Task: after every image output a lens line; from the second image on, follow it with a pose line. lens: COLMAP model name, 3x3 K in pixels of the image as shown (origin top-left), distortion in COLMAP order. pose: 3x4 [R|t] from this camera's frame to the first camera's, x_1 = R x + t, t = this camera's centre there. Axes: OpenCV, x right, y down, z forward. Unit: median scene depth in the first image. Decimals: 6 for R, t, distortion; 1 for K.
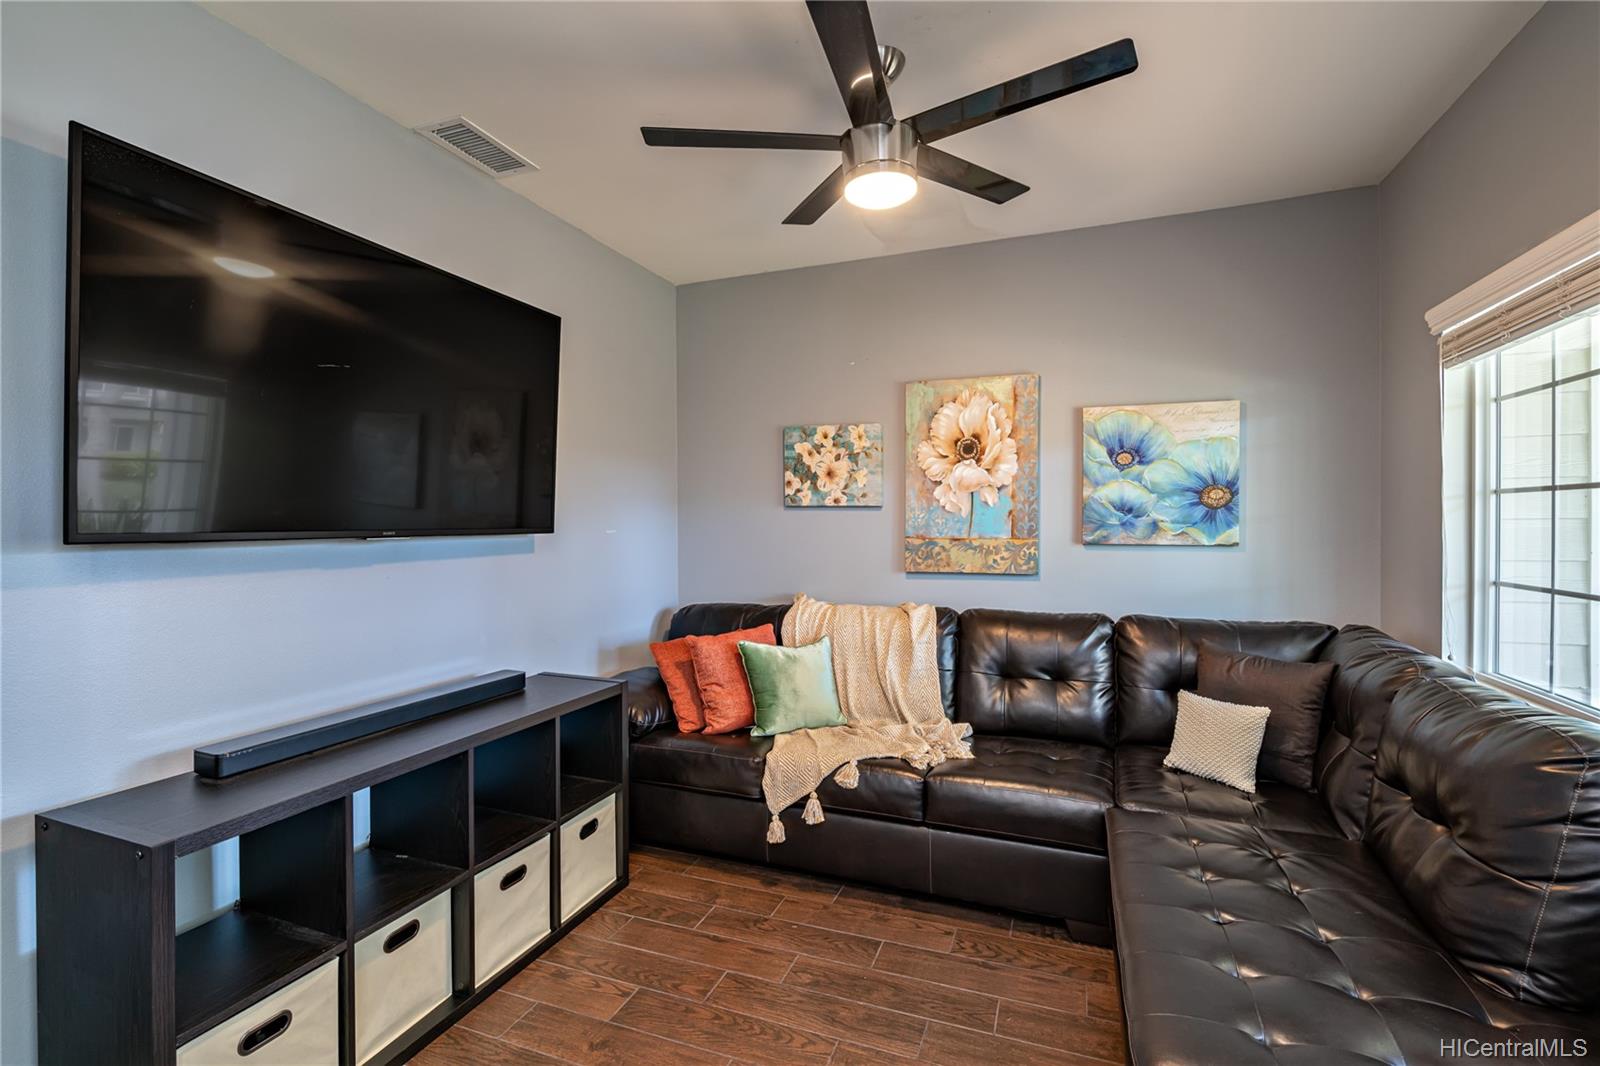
lens RADIAL K [[721.6, 0, 800.0], [0, 721.6, 526.3], [0, 0, 1]] dist [-0.013445, 0.015419]
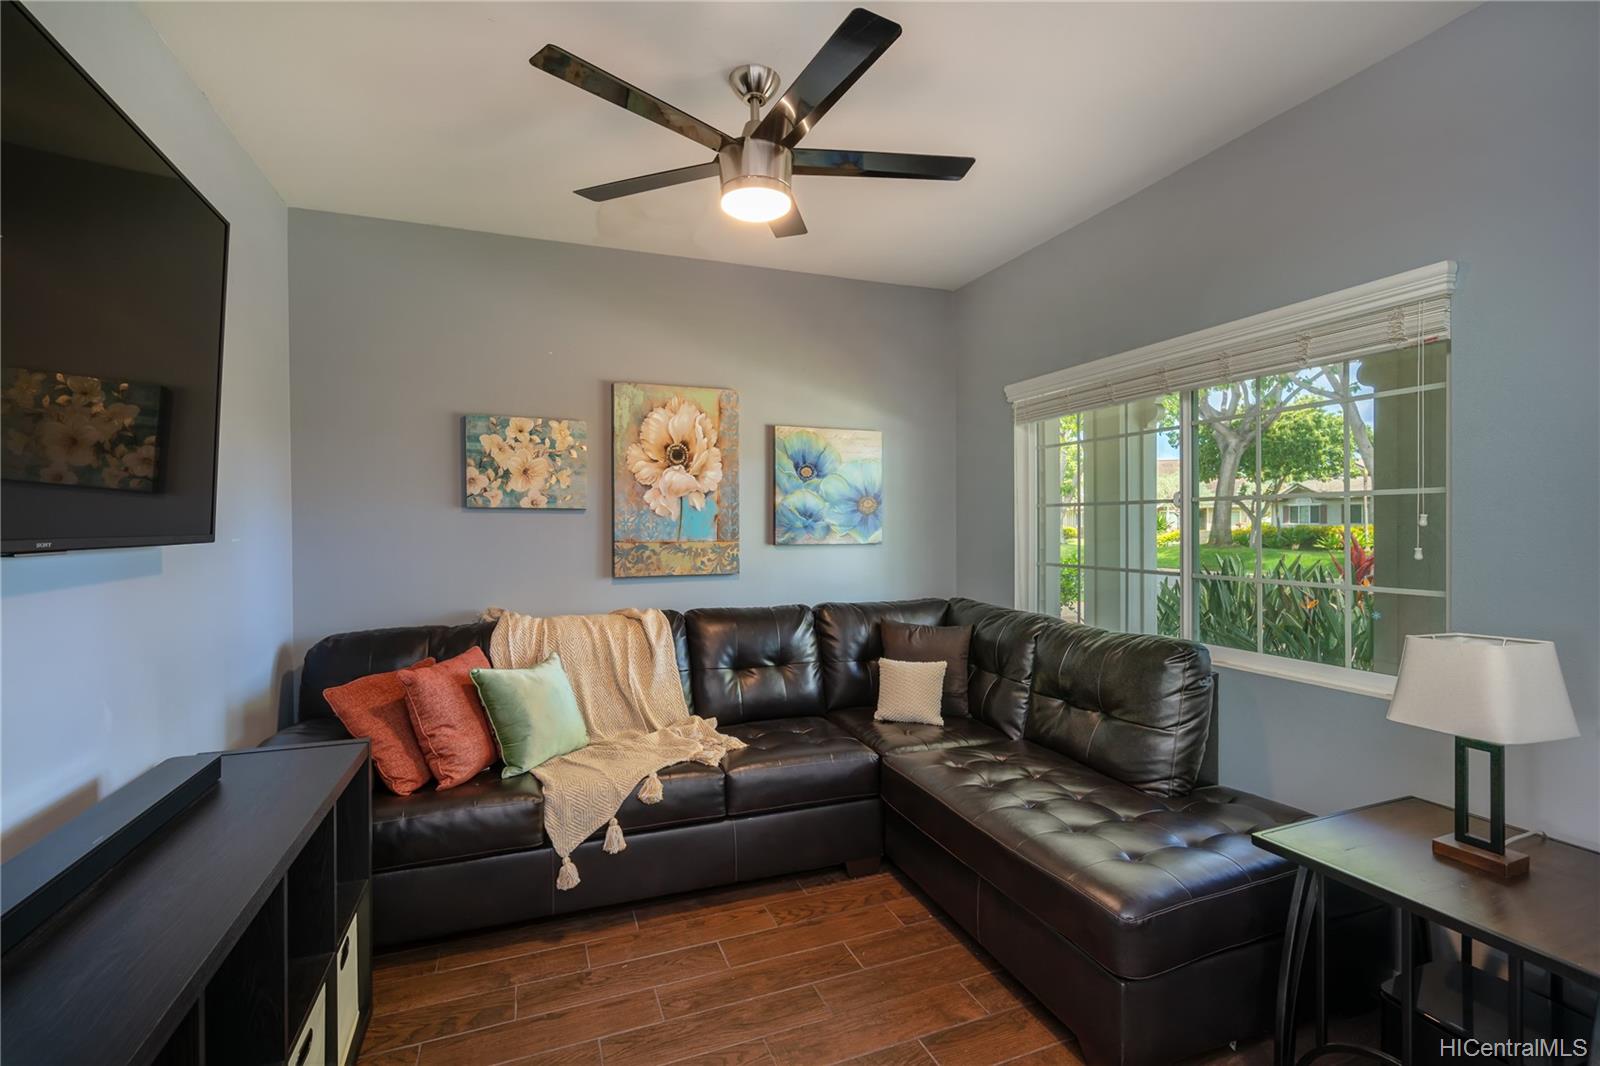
lens RADIAL K [[721.6, 0, 800.0], [0, 721.6, 526.3], [0, 0, 1]] dist [-0.013445, 0.015419]
pose [[0.741732, -0.001369, 0.670695, -0.358505], [0.006330, 0.999968, -0.004959, 0.001132], [-0.670666, 0.007924, 0.741717, 0.129821]]
